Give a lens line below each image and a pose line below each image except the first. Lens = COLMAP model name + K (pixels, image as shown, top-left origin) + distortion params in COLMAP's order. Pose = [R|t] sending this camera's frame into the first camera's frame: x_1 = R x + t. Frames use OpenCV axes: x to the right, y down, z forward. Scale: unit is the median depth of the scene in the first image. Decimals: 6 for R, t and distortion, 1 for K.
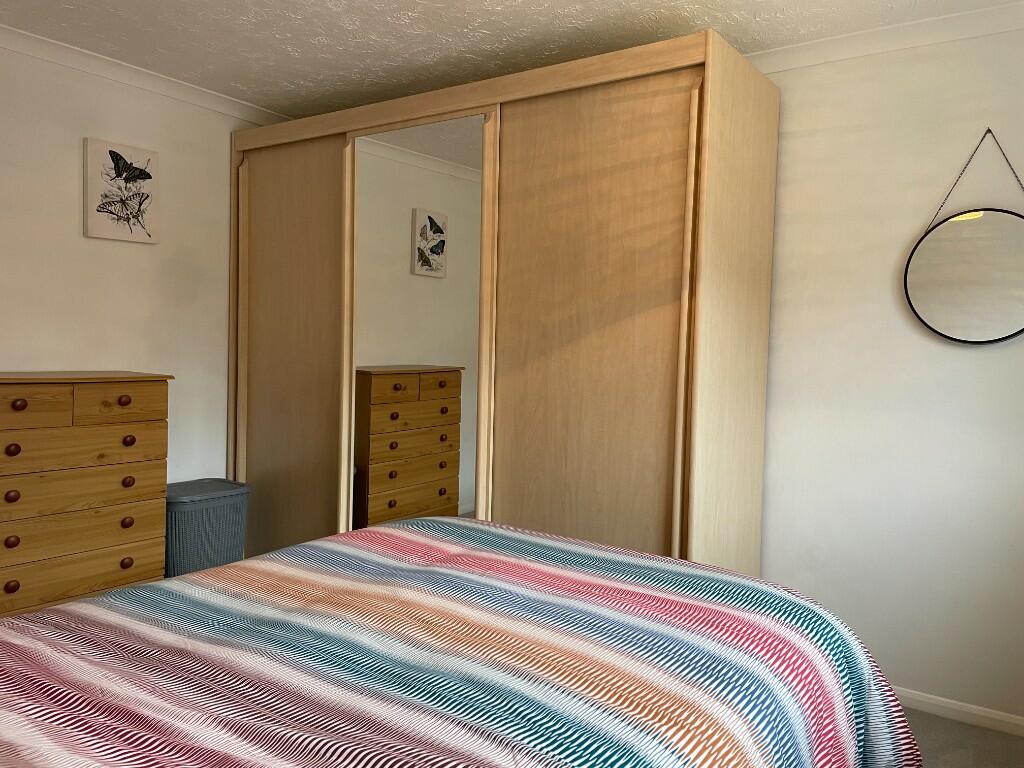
lens RADIAL K [[768.0, 0, 513.9], [0, 768.0, 385.4], [0, 0, 1]] dist [0.087627, -0.102334]
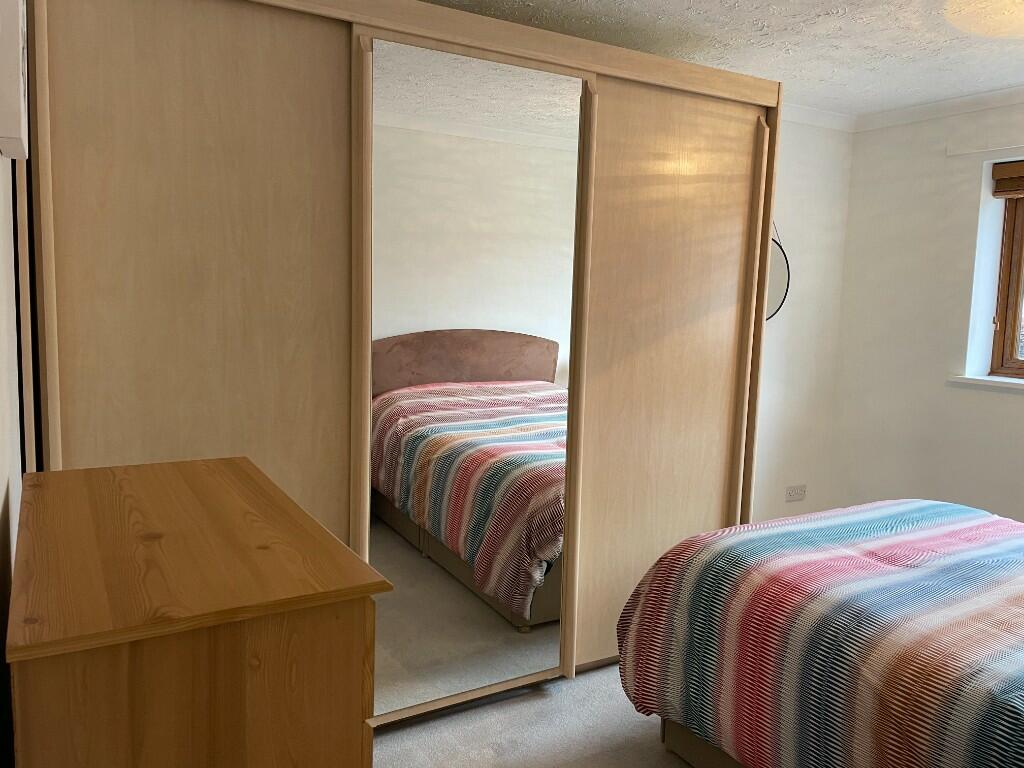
lens RADIAL K [[768.0, 0, 506.1], [0, 768.0, 384.0], [0, 0, 1]] dist [0.087627, -0.102334]
pose [[0.432717, -0.116885, 0.893921, -1.535487], [0.037252, 0.993031, 0.111811, -0.197918], [-0.900760, -0.015082, 0.434056, 1.207047]]
